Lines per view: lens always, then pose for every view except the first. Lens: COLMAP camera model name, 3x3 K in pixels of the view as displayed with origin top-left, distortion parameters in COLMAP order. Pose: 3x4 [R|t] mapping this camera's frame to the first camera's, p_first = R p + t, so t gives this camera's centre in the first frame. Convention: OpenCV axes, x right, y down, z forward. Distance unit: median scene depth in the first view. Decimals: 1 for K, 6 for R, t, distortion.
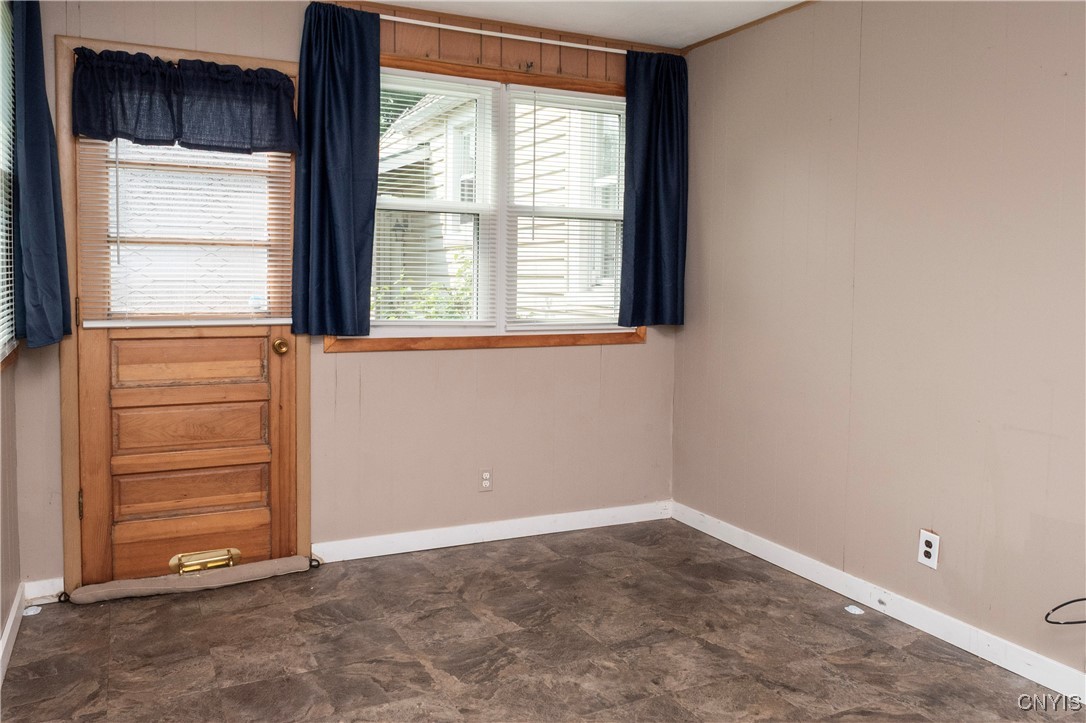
lens RADIAL K [[831.4, 0, 541.2], [0, 831.4, 384.5], [0, 0, 1]] dist [-0.009605, -0.000395]
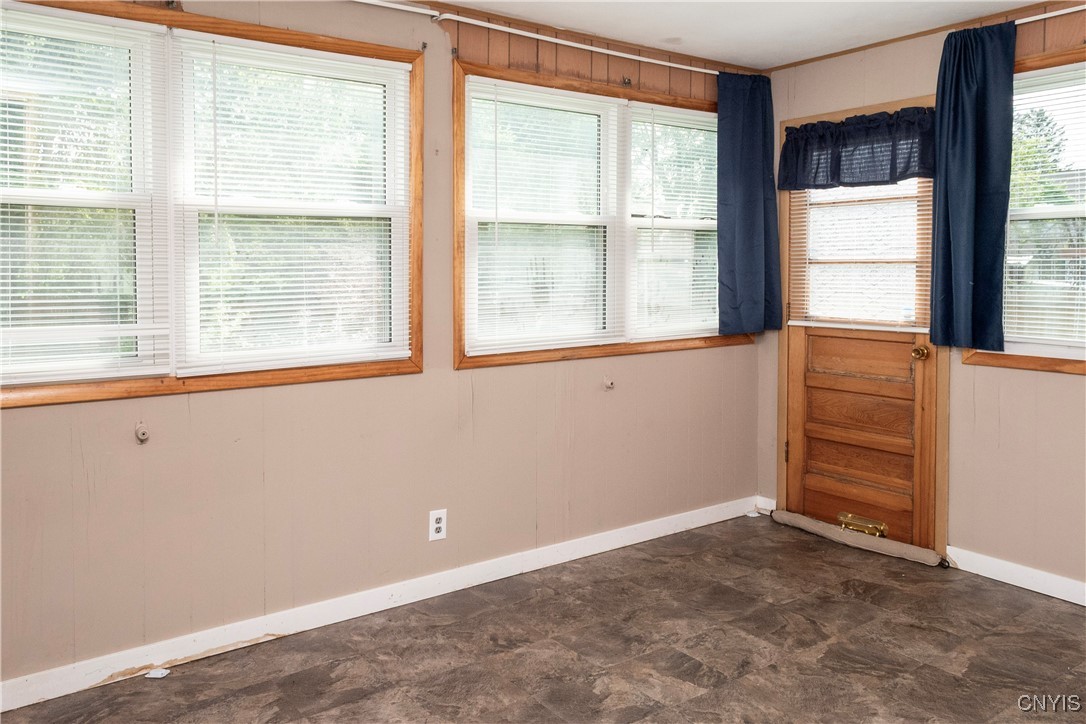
lens RADIAL K [[831.4, 0, 541.2], [0, 831.4, 385.0], [0, 0, 1]] dist [-0.009605, -0.000395]
pose [[0.168917, 0.123261, -0.977893, 0.734467], [-0.123673, 0.986959, 0.103041, -0.059438], [0.977841, 0.103533, 0.181958, 0.335413]]
